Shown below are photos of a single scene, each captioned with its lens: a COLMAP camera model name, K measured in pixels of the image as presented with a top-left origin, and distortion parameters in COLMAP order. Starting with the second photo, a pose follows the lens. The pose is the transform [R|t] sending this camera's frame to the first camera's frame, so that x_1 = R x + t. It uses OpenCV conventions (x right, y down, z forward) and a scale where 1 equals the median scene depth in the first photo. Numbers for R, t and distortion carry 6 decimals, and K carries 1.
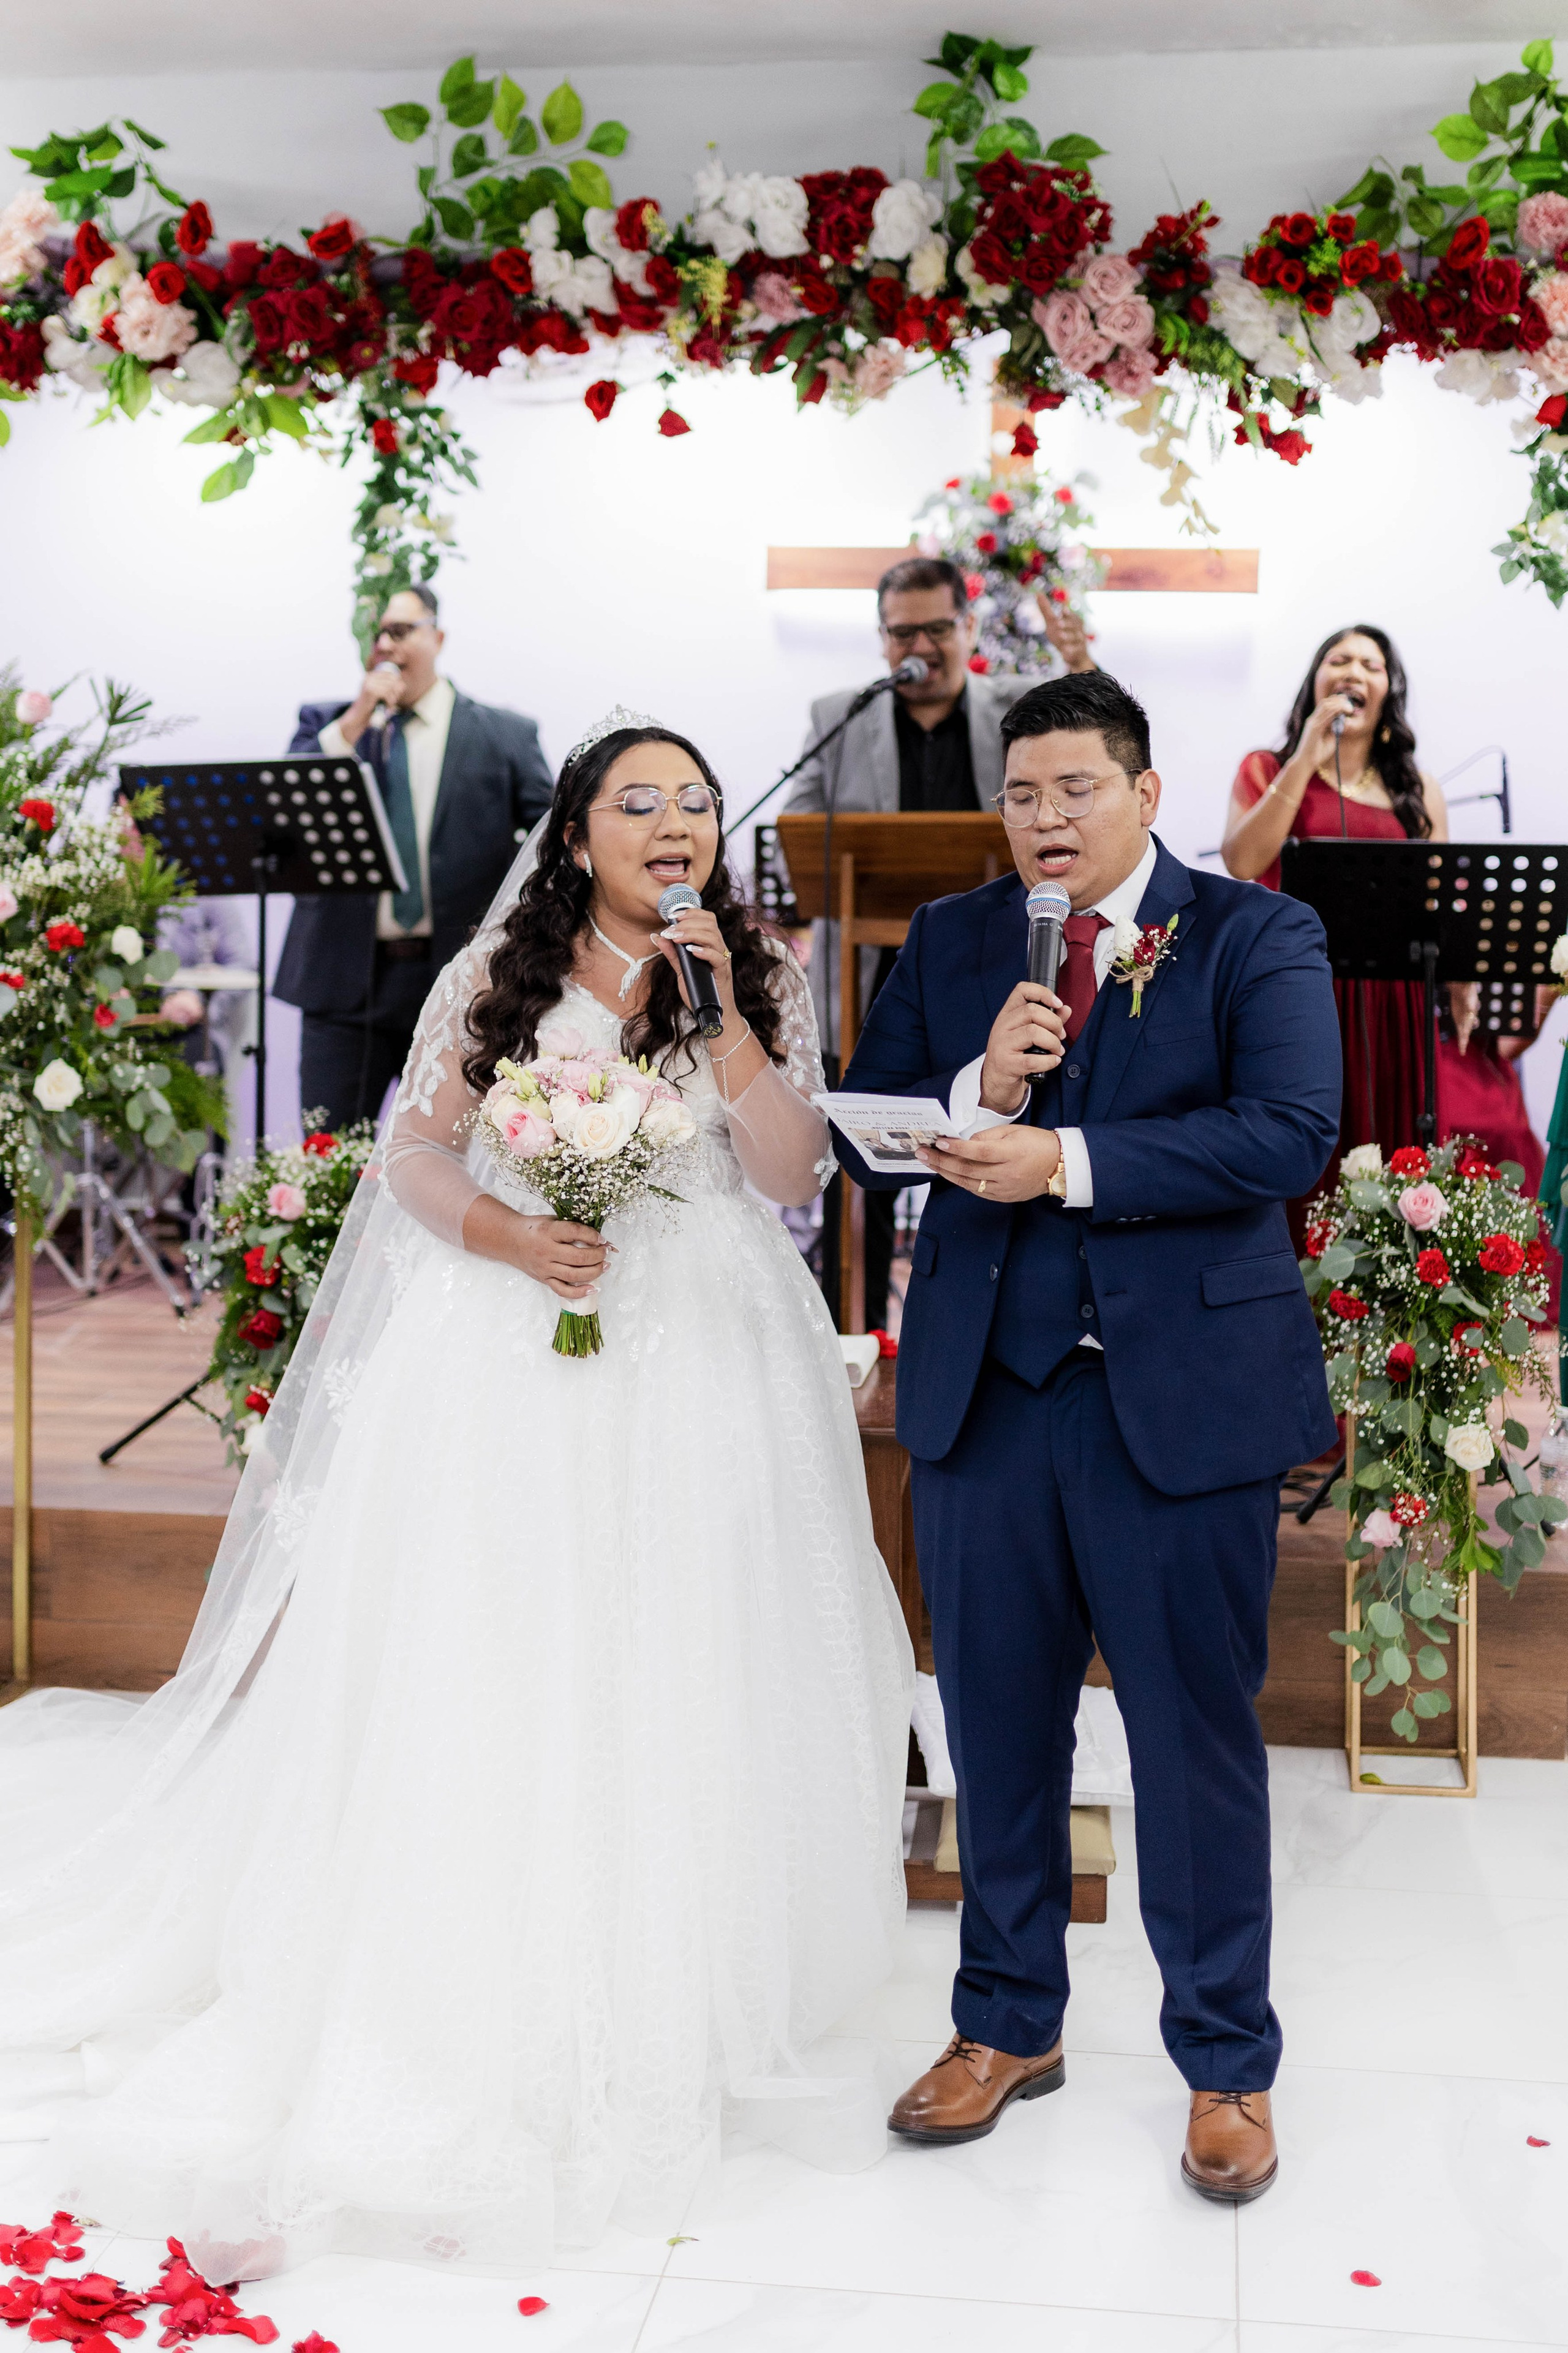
lens RADIAL K [[2950.9, 0, 836.5], [0, 2950.9, 970.5], [0, 0, 1]] dist [-0.008271, 0.014241]
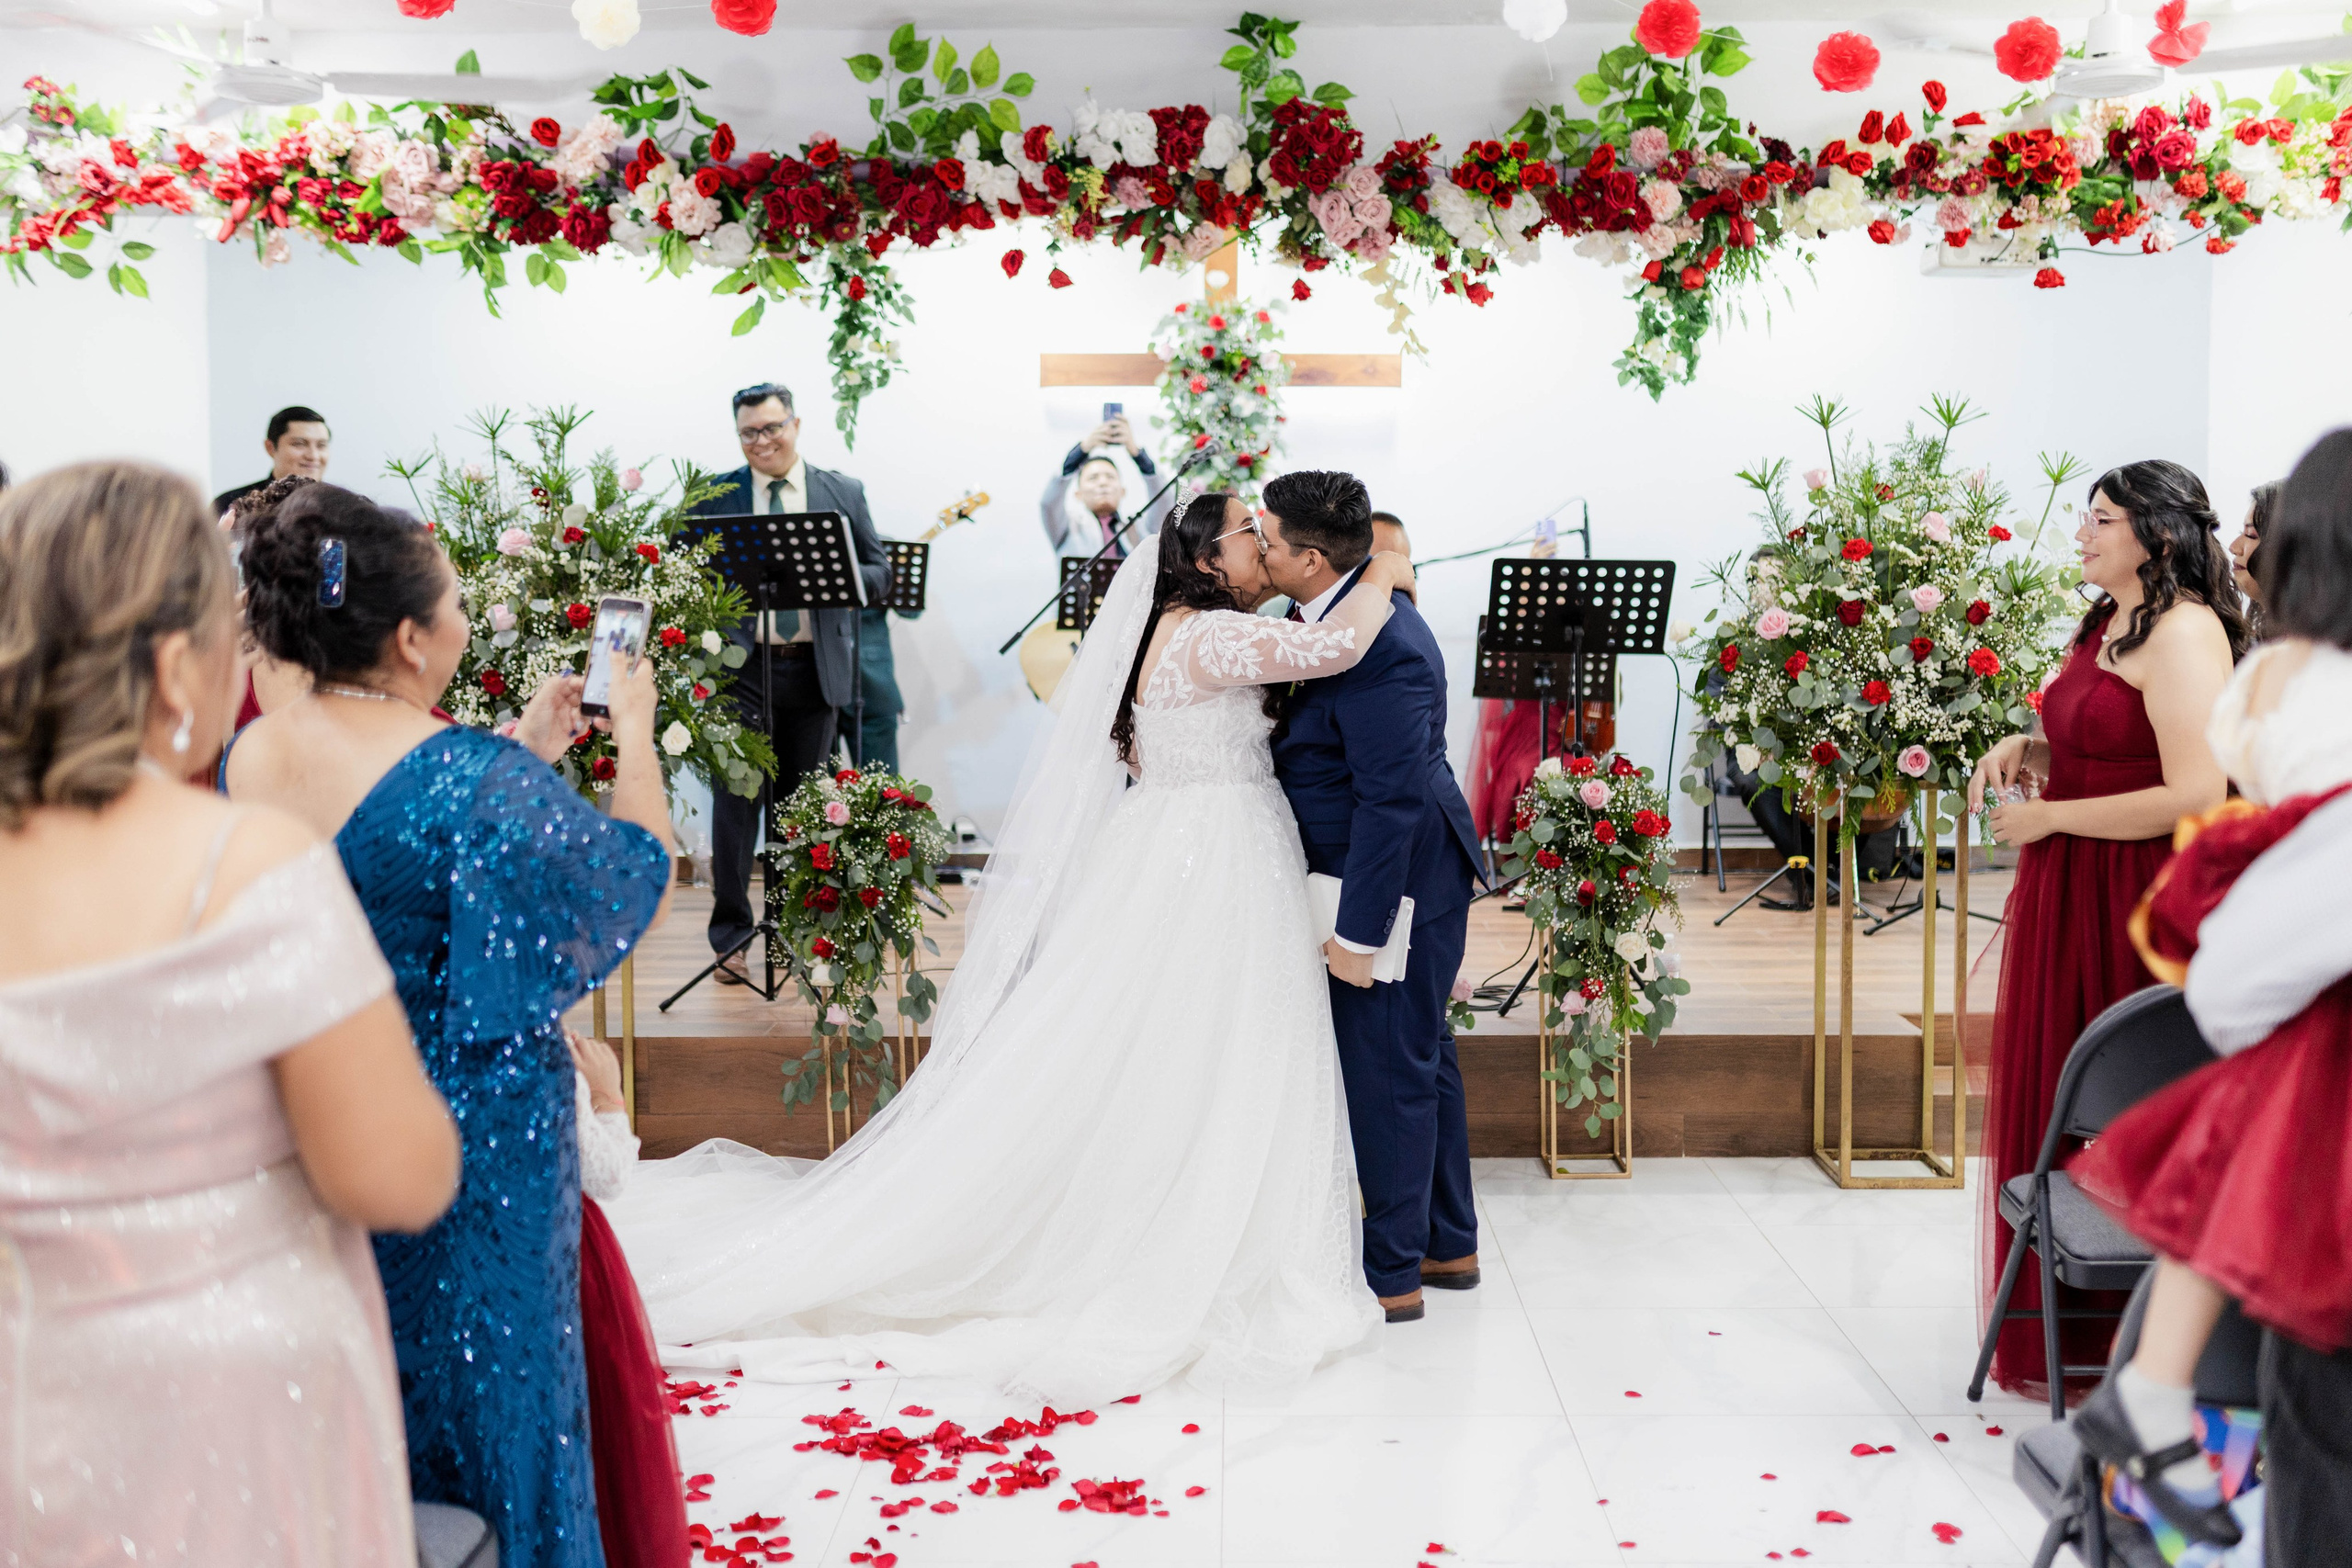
lens RADIAL K [[2558.5, 0, 1183.4], [0, 2558.5, 750.9], [0, 0, 1]] dist [-0.004346, -0.001833]
pose [[0.993296, -0.022856, 0.113314, -0.145430], [0.020525, 0.999554, 0.021697, 0.020925], [-0.113759, -0.019225, 0.993322, -0.266340]]
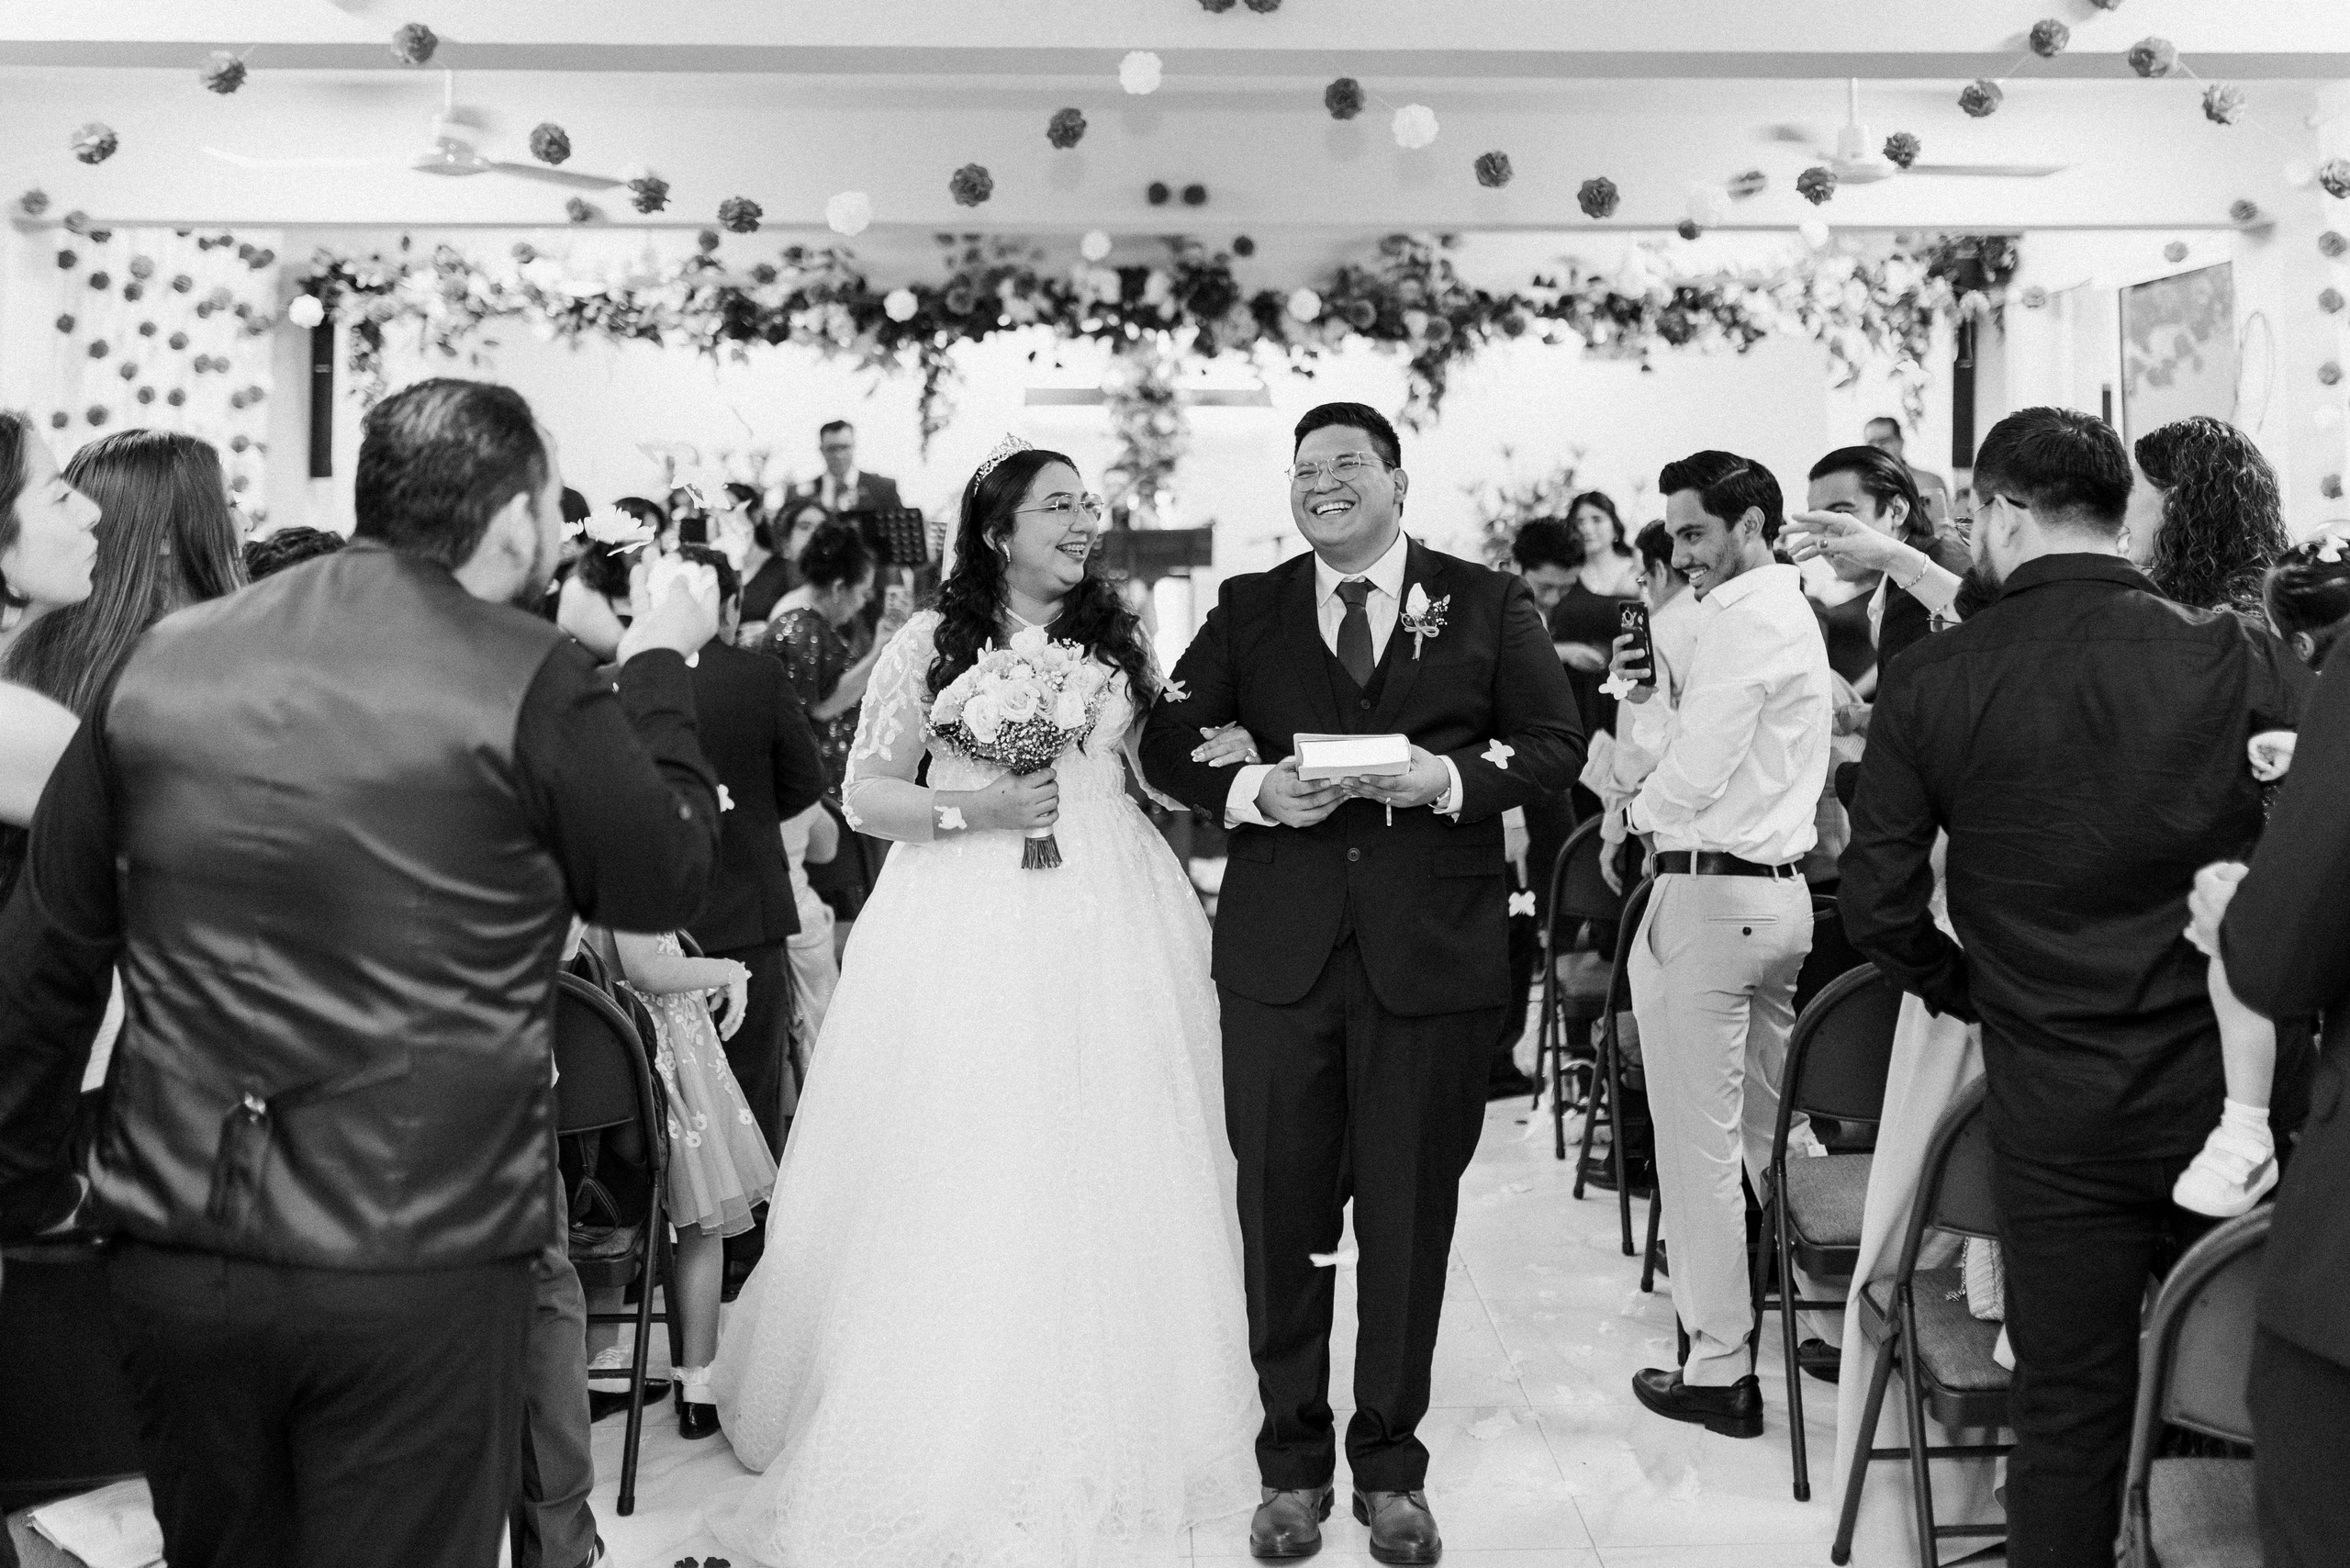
lens RADIAL K [[2556.6, 0, 1182.4], [0, 2556.6, 751.0], [0, 0, 1]] dist [-0.004346, -0.001833]
pose [[0.986899, -0.027120, 0.159044, -0.304069], [0.021476, 0.999081, 0.037101, 0.055390], [-0.159904, -0.033199, 0.986574, -1.119520]]
